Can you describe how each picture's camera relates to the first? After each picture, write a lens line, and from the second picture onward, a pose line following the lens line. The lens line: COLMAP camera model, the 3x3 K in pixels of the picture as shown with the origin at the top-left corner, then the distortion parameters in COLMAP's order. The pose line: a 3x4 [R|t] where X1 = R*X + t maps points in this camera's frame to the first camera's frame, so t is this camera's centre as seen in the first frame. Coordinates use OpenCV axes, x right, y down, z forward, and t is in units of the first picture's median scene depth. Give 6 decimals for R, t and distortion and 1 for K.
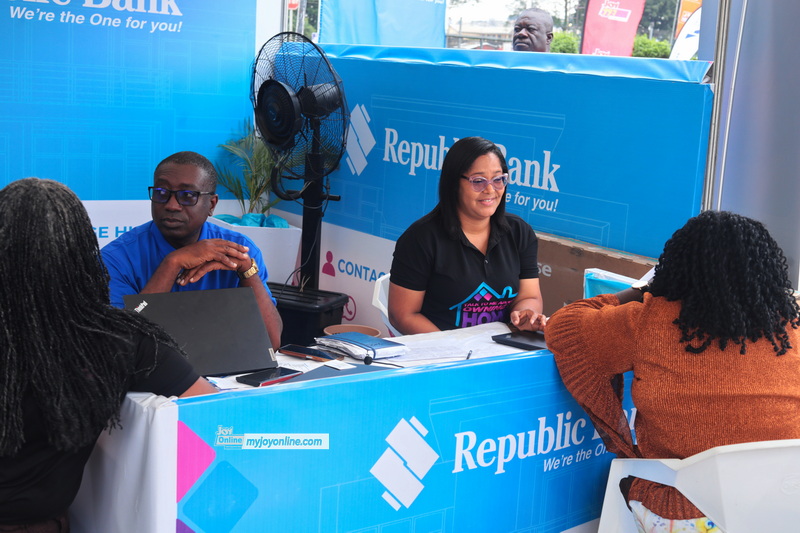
lens RADIAL K [[1162.4, 0, 402.4], [0, 1162.4, 267.7], [0, 0, 1]] dist [0.010151, 0.000000]
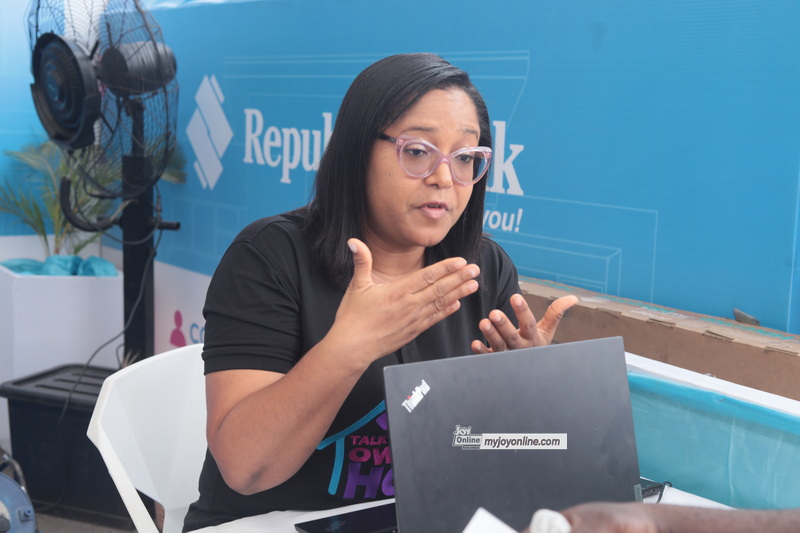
lens RADIAL K [[1162.4, 0, 397.6], [0, 1162.4, 266.1], [0, 0, 1]] dist [0.010151, 0.000000]
pose [[0.999419, -0.034018, 0.002107, 0.062704], [0.034070, 0.998835, -0.034167, -0.013638], [-0.000942, 0.034219, 0.999414, 0.392564]]
